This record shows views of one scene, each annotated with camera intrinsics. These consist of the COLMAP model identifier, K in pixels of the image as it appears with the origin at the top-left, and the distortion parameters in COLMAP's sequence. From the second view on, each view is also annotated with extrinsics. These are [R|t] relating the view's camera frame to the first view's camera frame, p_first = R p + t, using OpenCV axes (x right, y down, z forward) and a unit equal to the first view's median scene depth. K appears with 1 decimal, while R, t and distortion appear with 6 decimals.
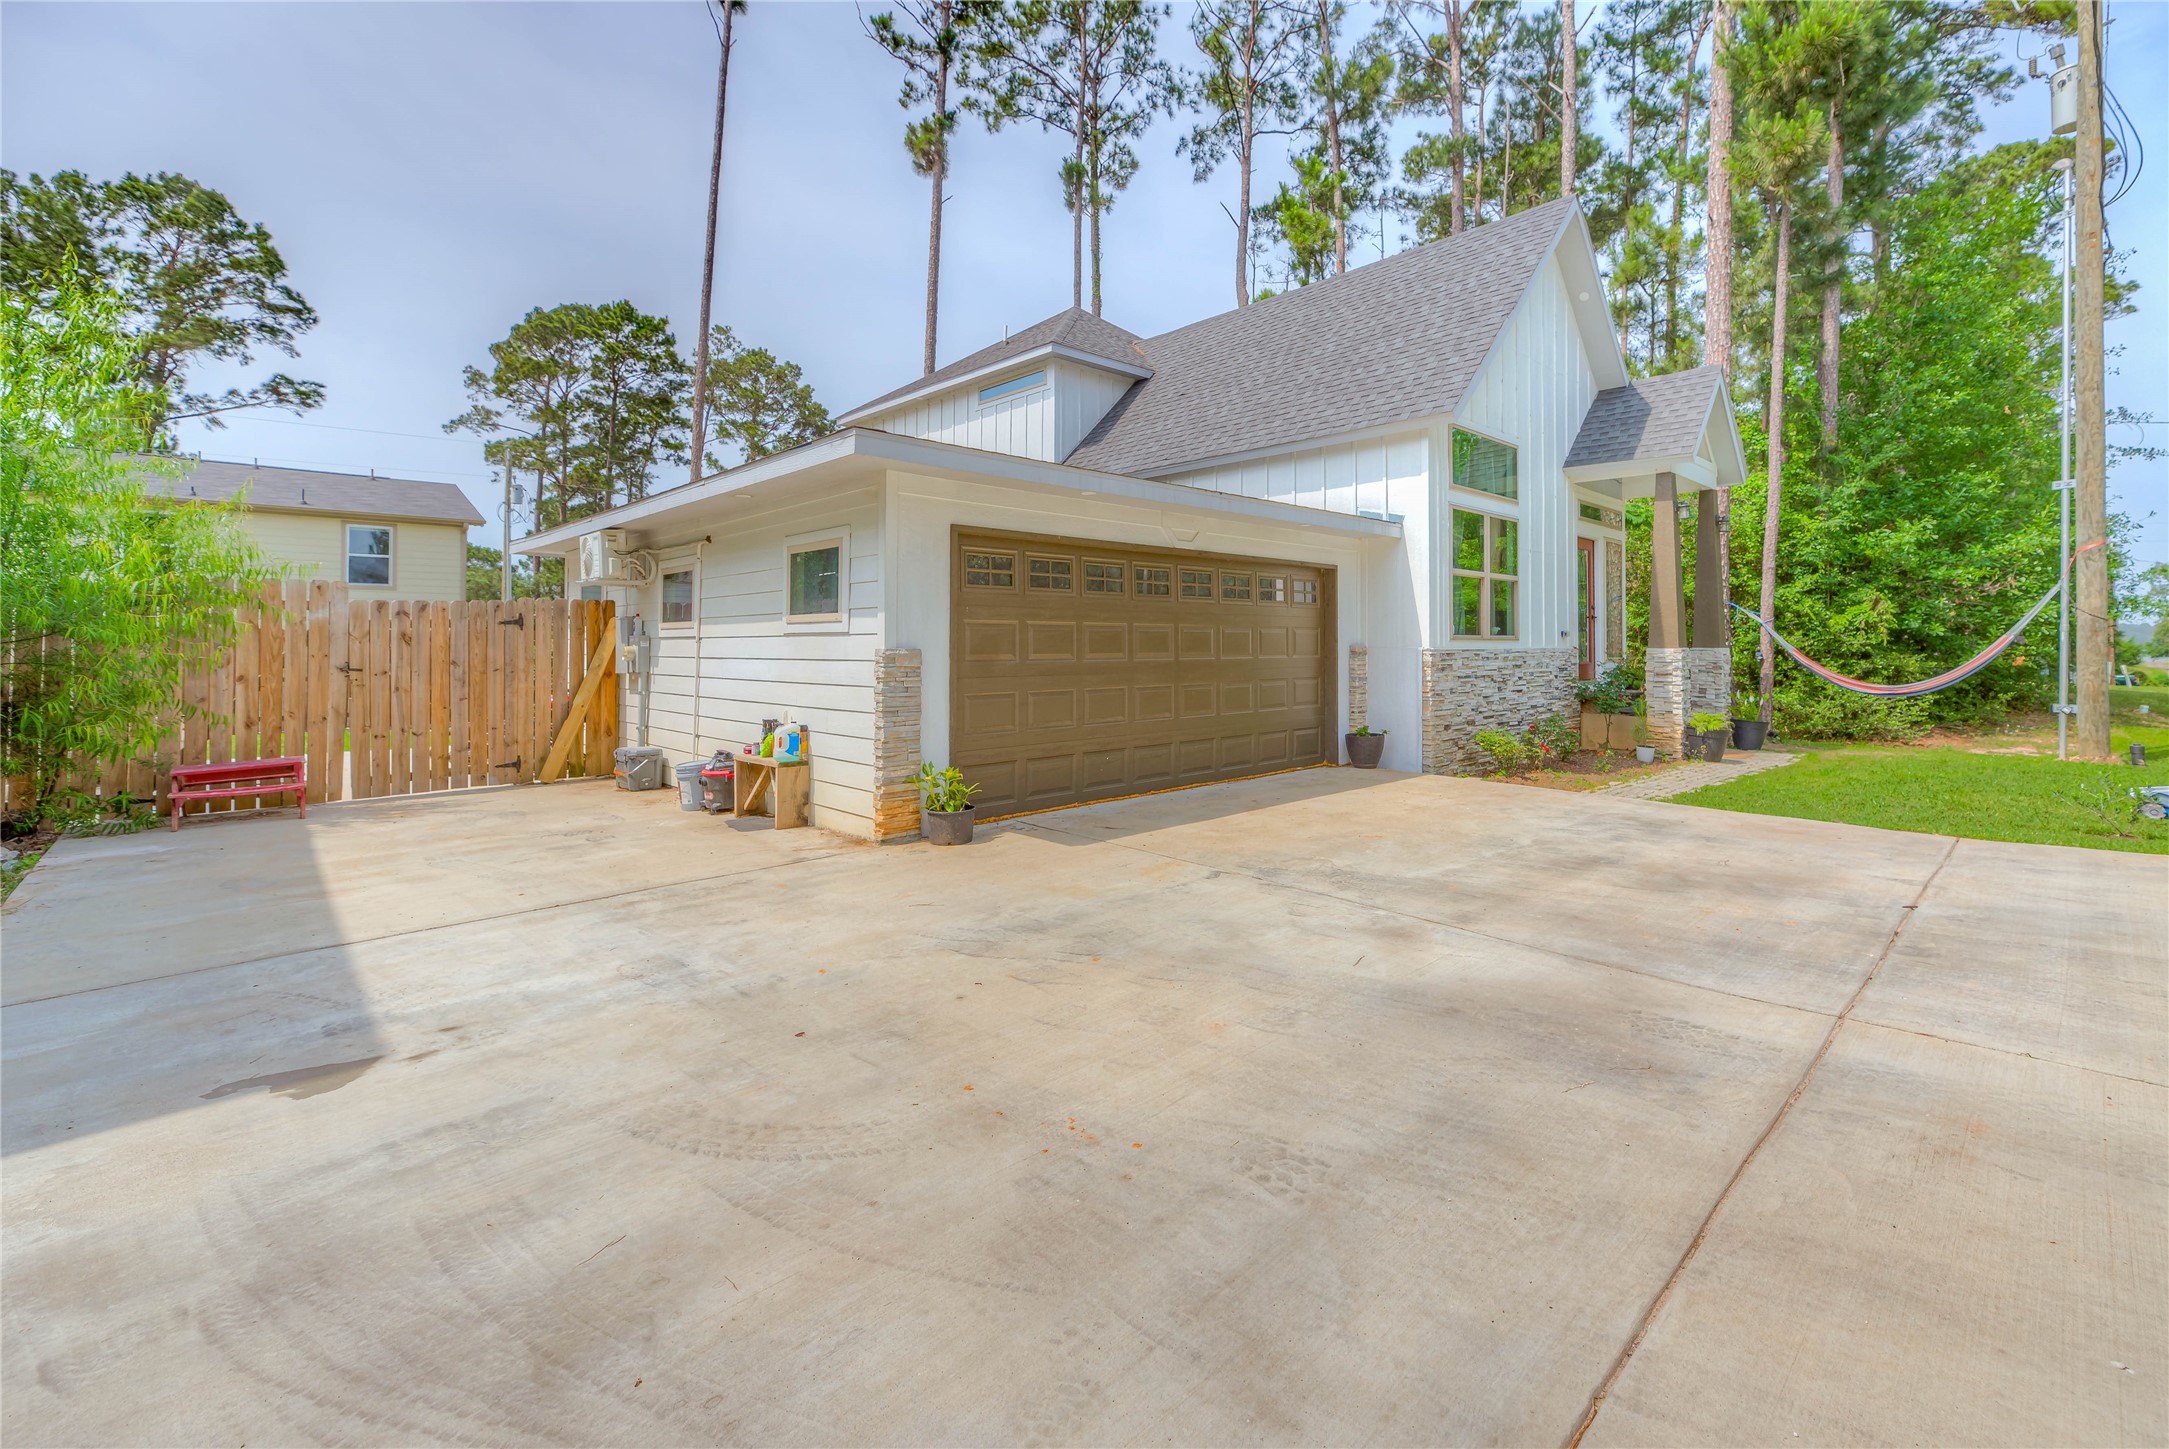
lens RADIAL K [[921.5, 0, 1155.1], [0, 921.5, 637.4], [0, 0, 1]] dist [0.009915, -0.000508]
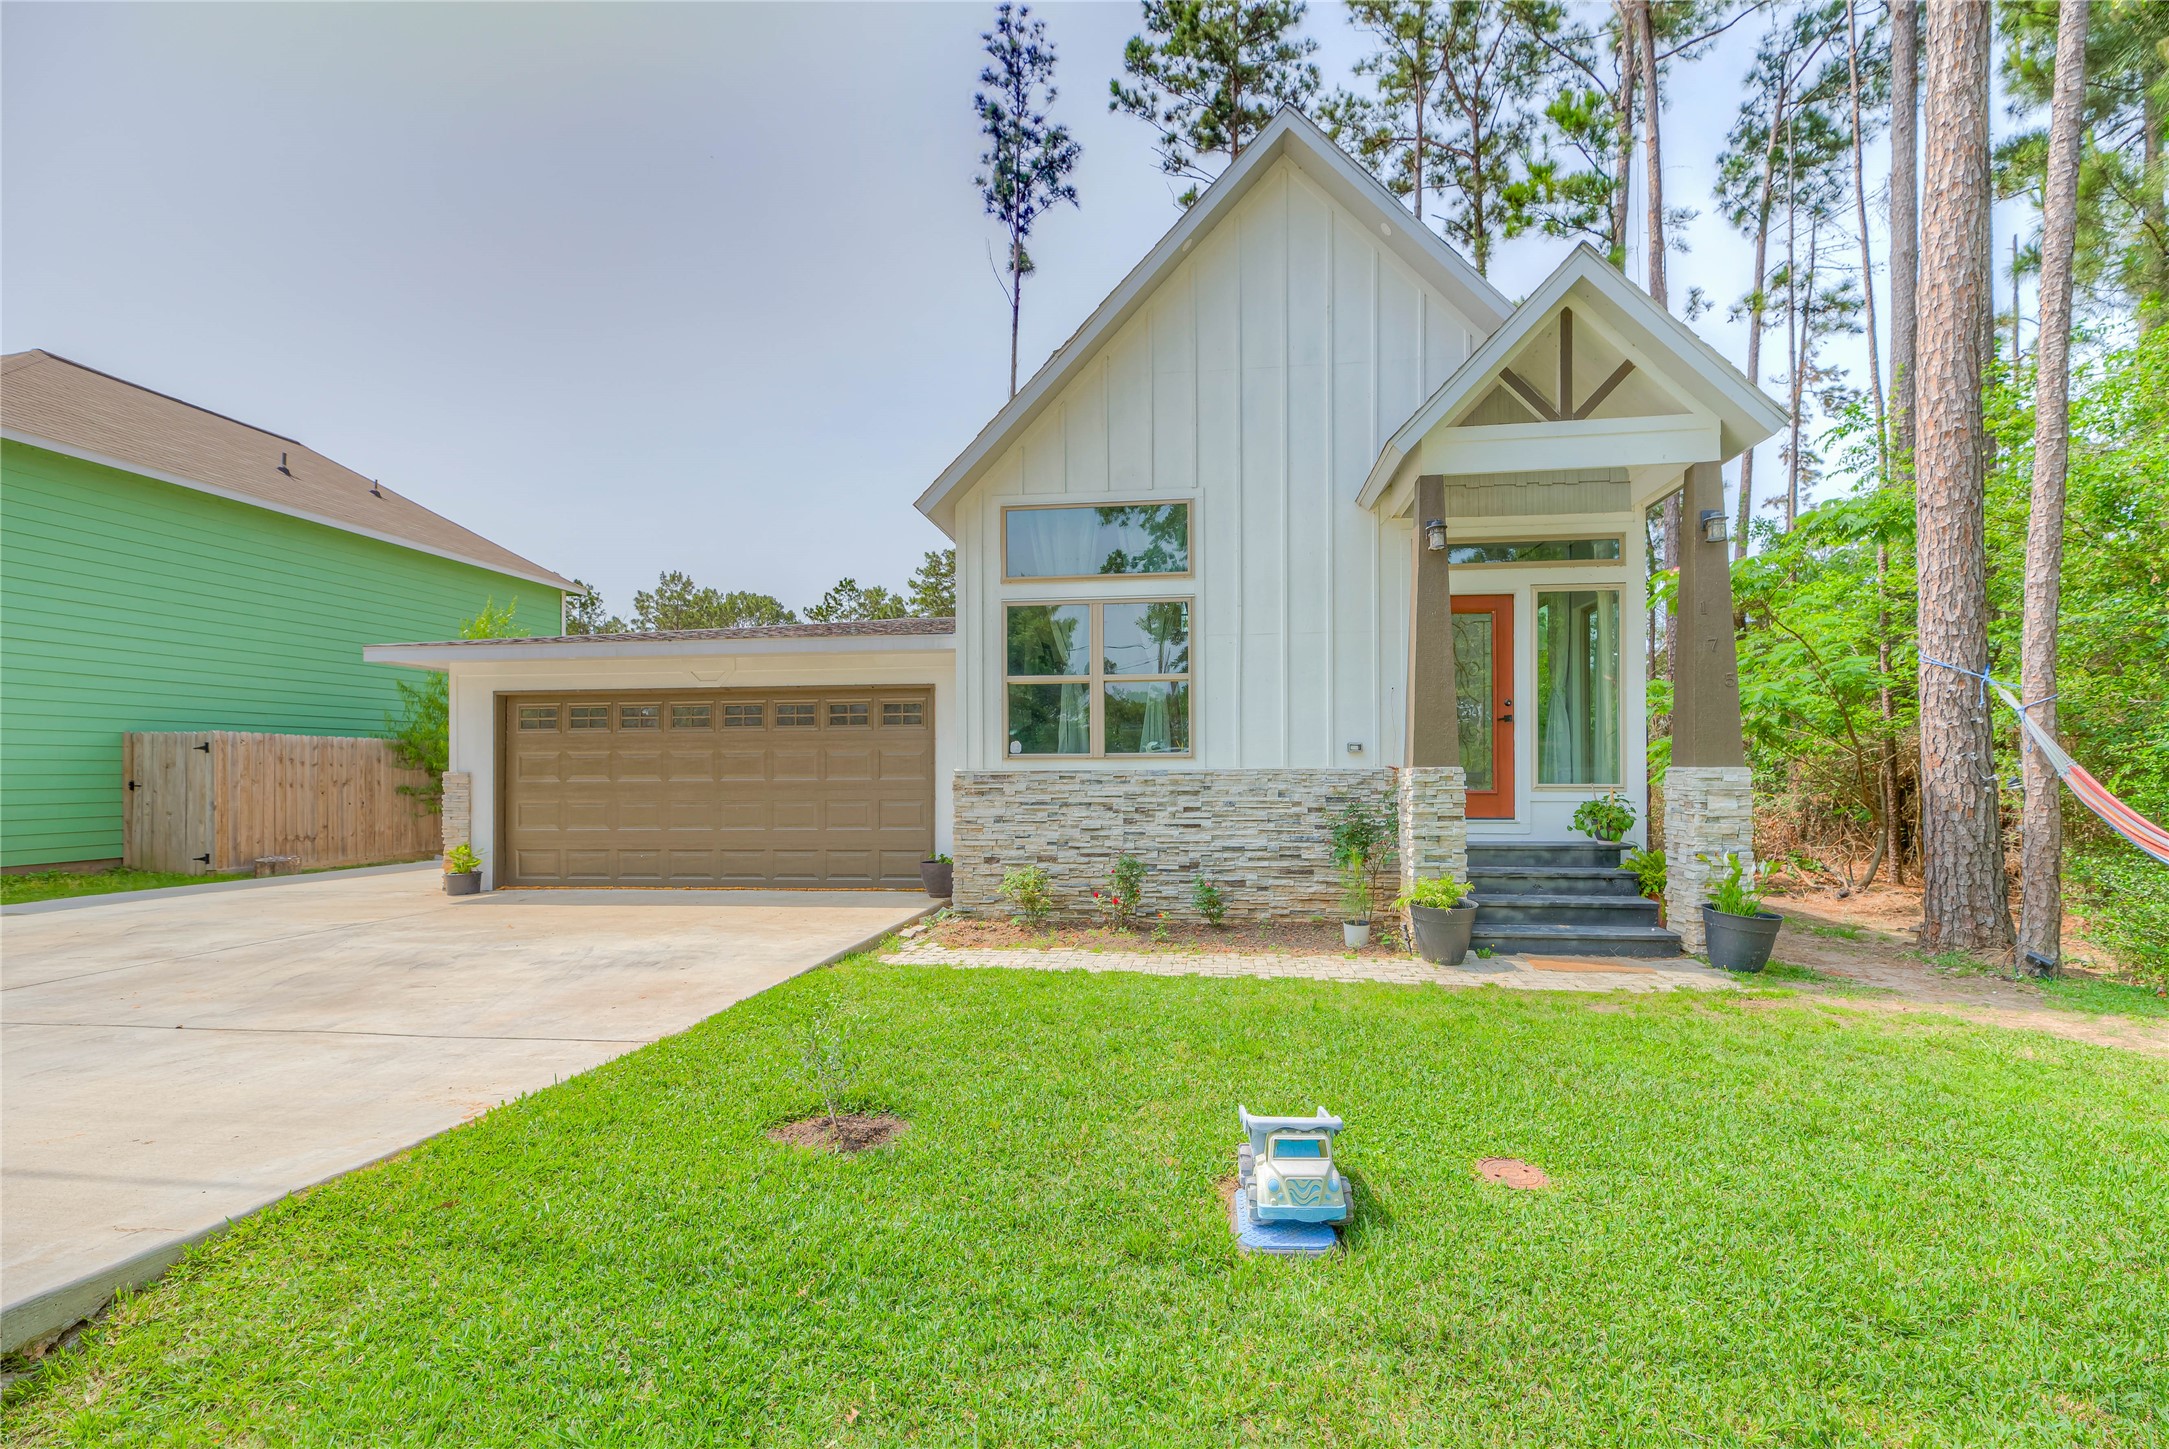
lens RADIAL K [[892.7, 0, 1115.7], [0, 892.7, 779.3], [0, 0, 1]] dist [0.012173, -0.001689]
pose [[0.627706, 0.004094, -0.778440, 0.378177], [0.011510, 0.999828, 0.014539, 0.003569], [0.778365, -0.018086, 0.627551, 0.203516]]
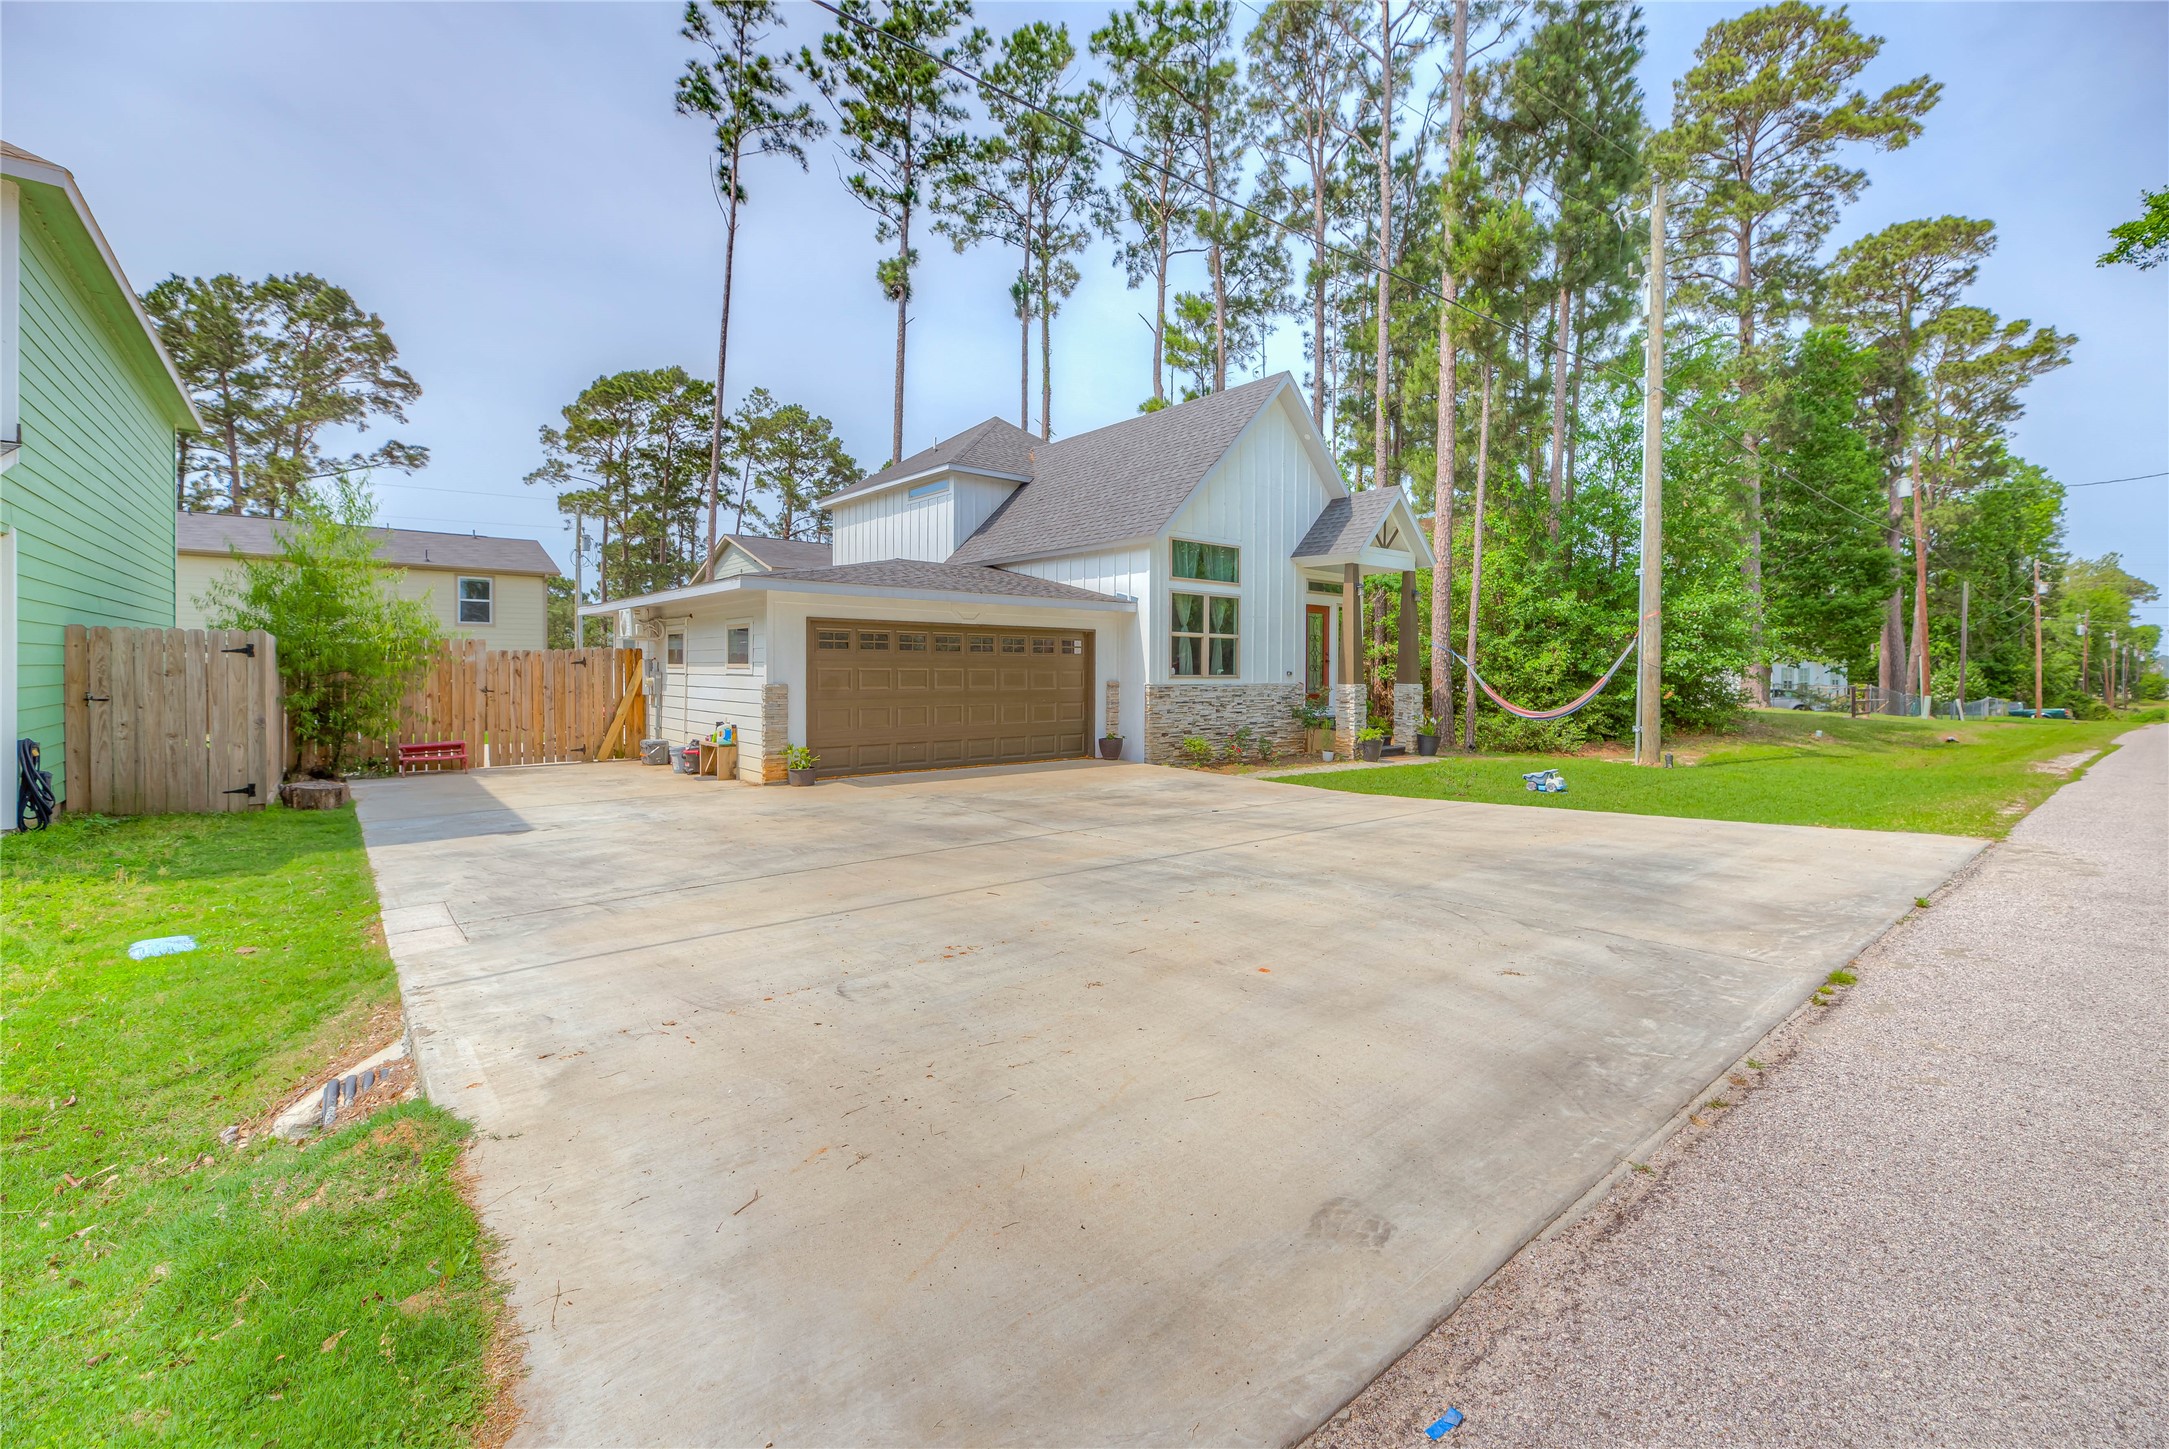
lens RADIAL K [[892.7, 0, 1145.3], [0, 892.7, 695.9], [0, 0, 1]] dist [0.012173, -0.001689]
pose [[0.998737, 0.010042, -0.049236, 0.129186], [-0.008230, 0.999286, 0.036877, -0.008248], [0.049571, -0.036425, 0.998106, -0.180105]]
